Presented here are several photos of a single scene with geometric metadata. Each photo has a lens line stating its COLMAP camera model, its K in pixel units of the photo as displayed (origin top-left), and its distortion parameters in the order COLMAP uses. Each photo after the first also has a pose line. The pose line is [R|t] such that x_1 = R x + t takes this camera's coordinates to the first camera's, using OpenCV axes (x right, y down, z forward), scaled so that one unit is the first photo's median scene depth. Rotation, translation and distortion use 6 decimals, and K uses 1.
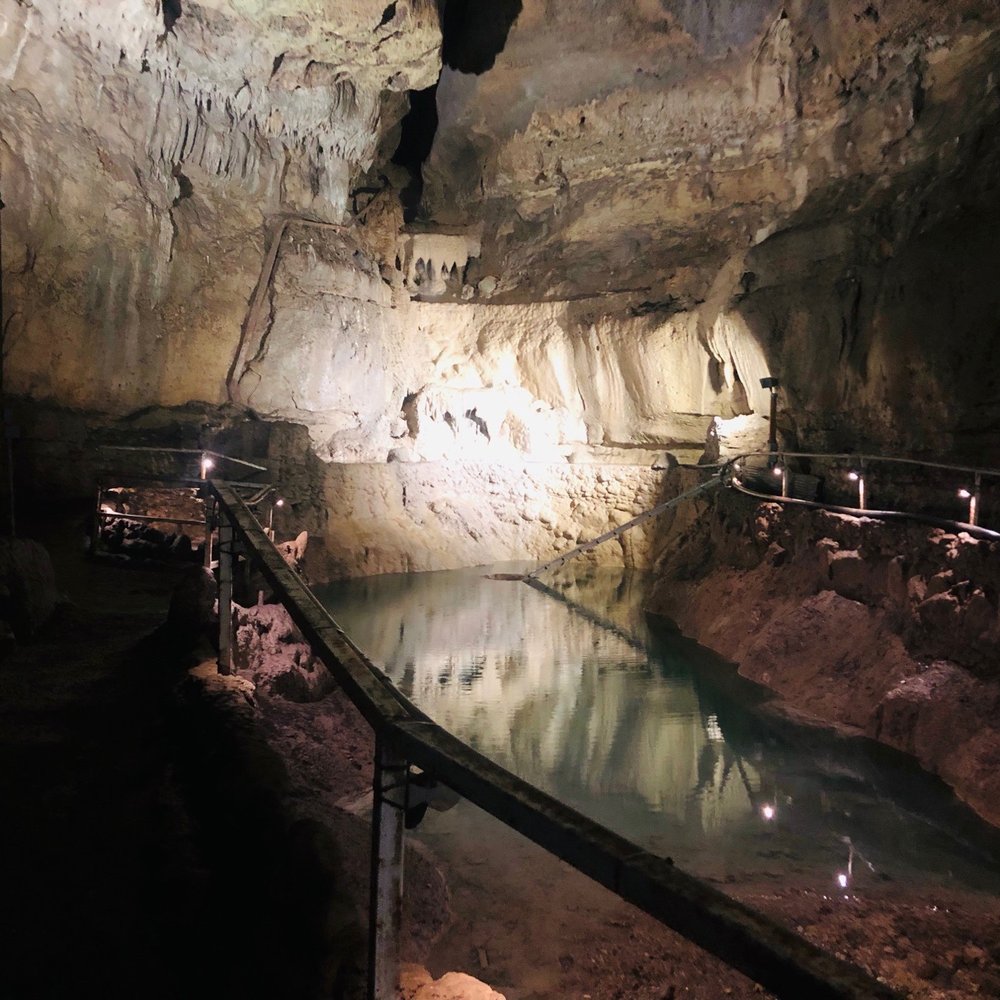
lens RADIAL K [[840.2, 0, 500.0], [0, 840.2, 500.0], [0, 0, 1]] dist [0.005993, -0.007858]
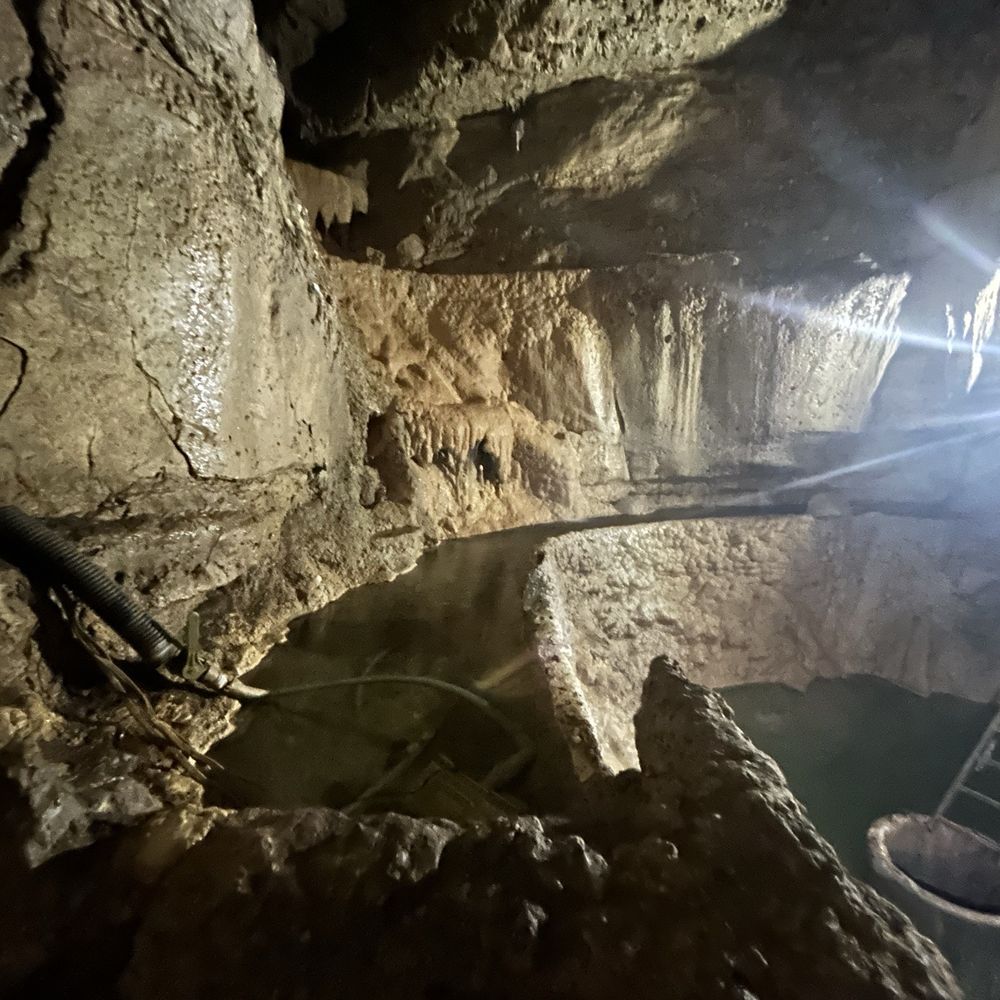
lens RADIAL K [[534.6, 0, 520.5], [0, 534.6, 501.8], [0, 0, 1]] dist [-0.003876, -0.000156]
pose [[0.839713, -0.114486, 0.530824, -0.214433], [0.093765, 0.993409, 0.065927, -0.089035], [-0.534873, -0.005586, 0.844914, 0.686731]]
